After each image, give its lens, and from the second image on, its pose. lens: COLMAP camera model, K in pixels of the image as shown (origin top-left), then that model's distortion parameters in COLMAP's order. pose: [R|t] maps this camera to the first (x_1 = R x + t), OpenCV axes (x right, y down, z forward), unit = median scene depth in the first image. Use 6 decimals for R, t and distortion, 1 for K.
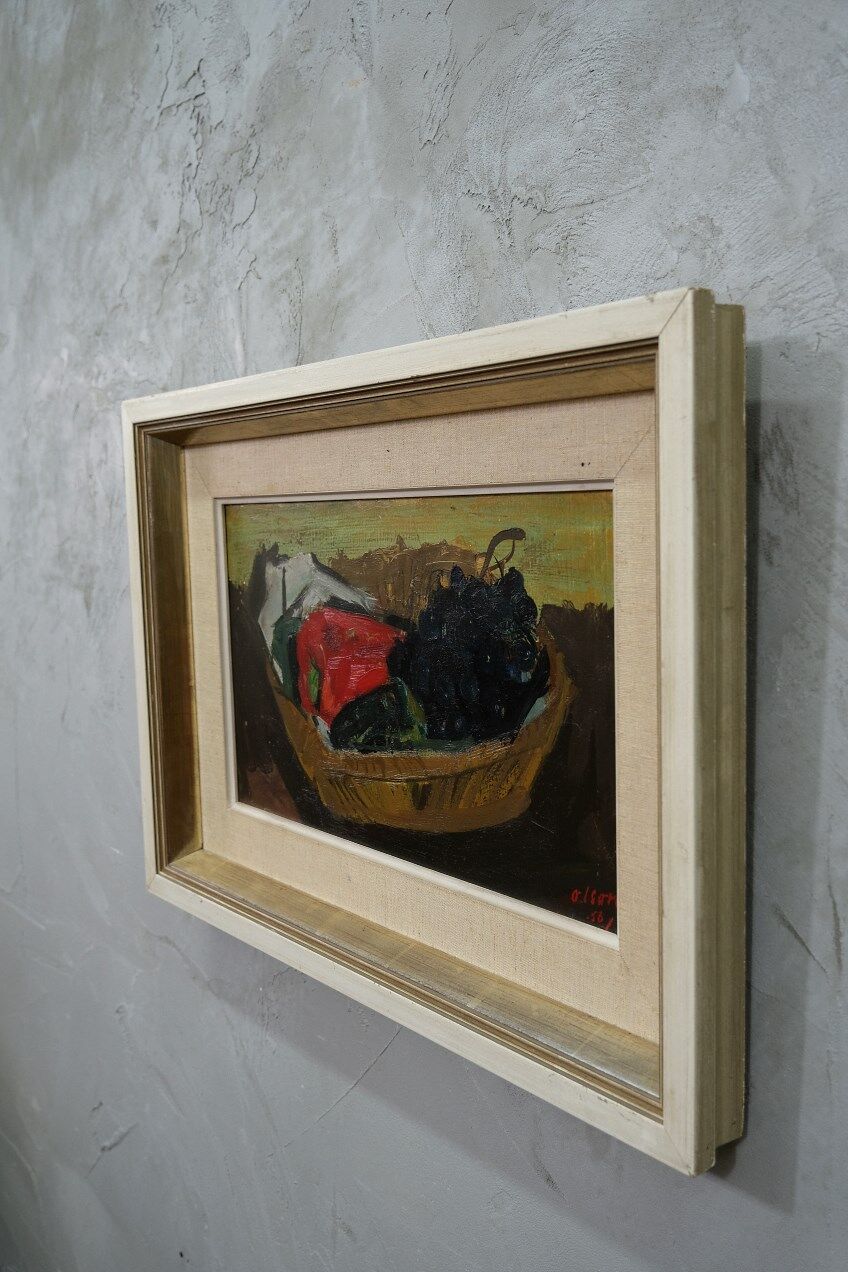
lens RADIAL K [[1202.7, 0, 430.0], [0, 1202.7, 643.6], [0, 0, 1]] dist [0.003683, -0.055810]
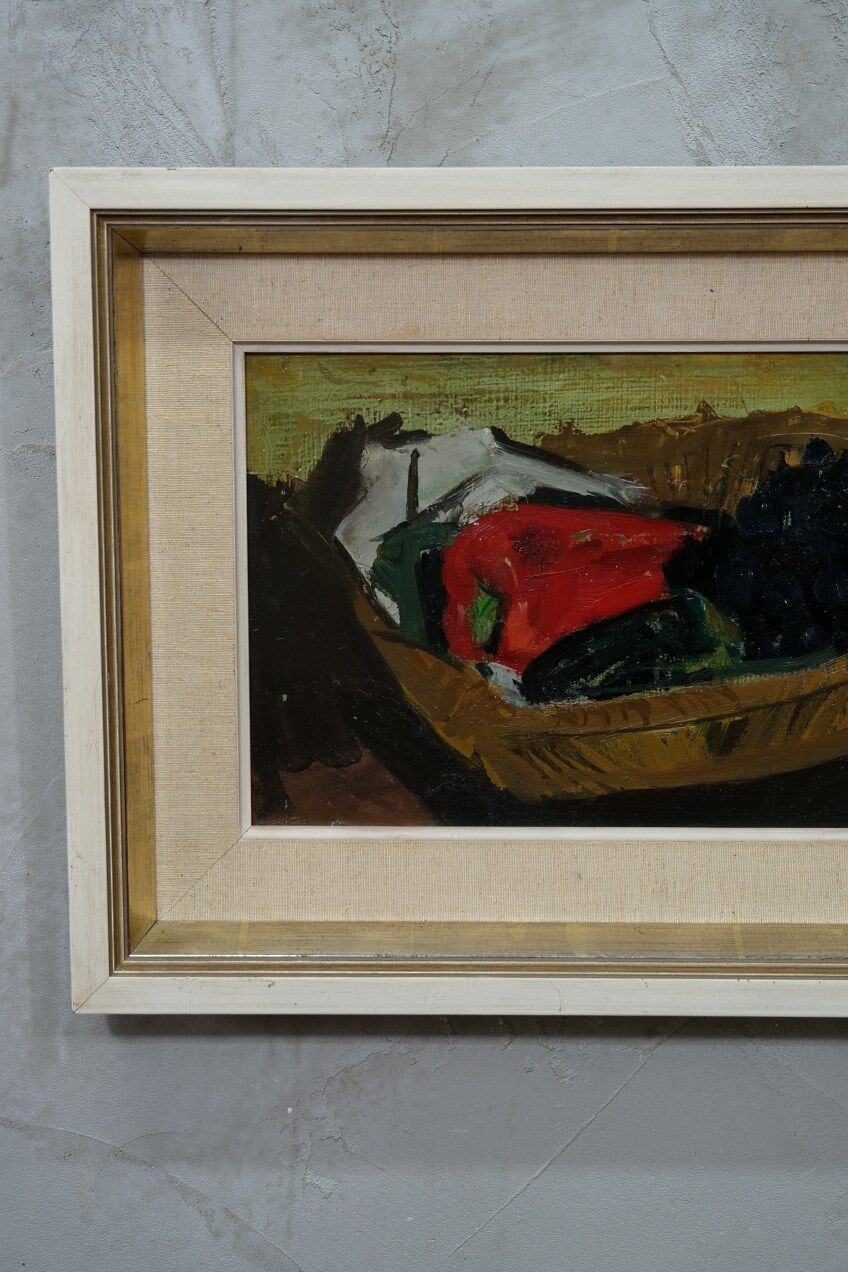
lens RADIAL K [[2044.2, 0, 430.0], [0, 2044.2, 664.2], [0, 0, 1]] dist [-0.000959, 0.192031]
pose [[0.634838, -0.091400, 0.767220, -1.133836], [0.070974, 0.995679, 0.059888, -0.013248], [-0.769378, 0.016433, 0.638582, 0.298027]]
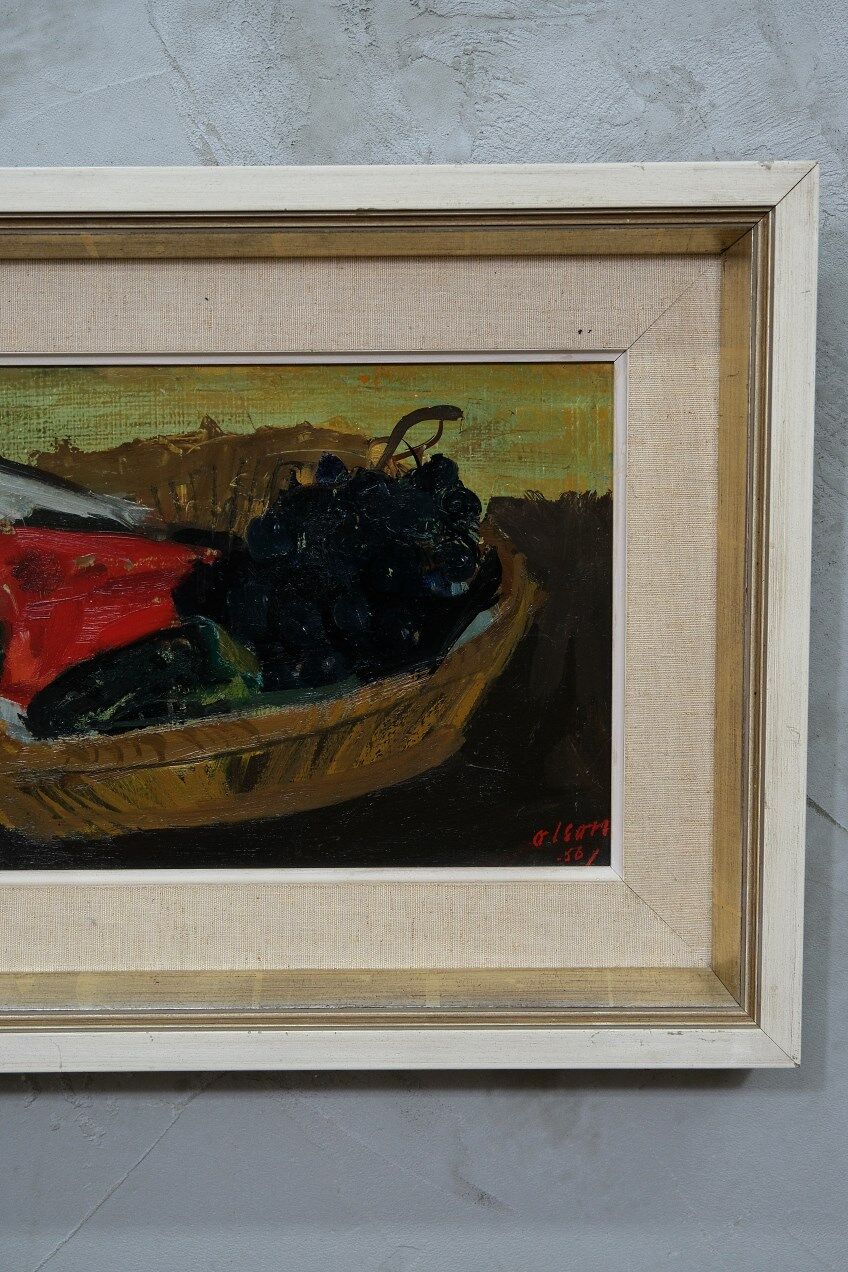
lens RADIAL K [[2044.2, 0, 430.0], [0, 2044.2, 664.2], [0, 0, 1]] dist [-0.000959, 0.192031]
pose [[0.624417, -0.097023, 0.775042, -0.891456], [0.078971, 0.995013, 0.060937, -0.006300], [-0.777089, 0.023156, 0.628965, 0.126024]]
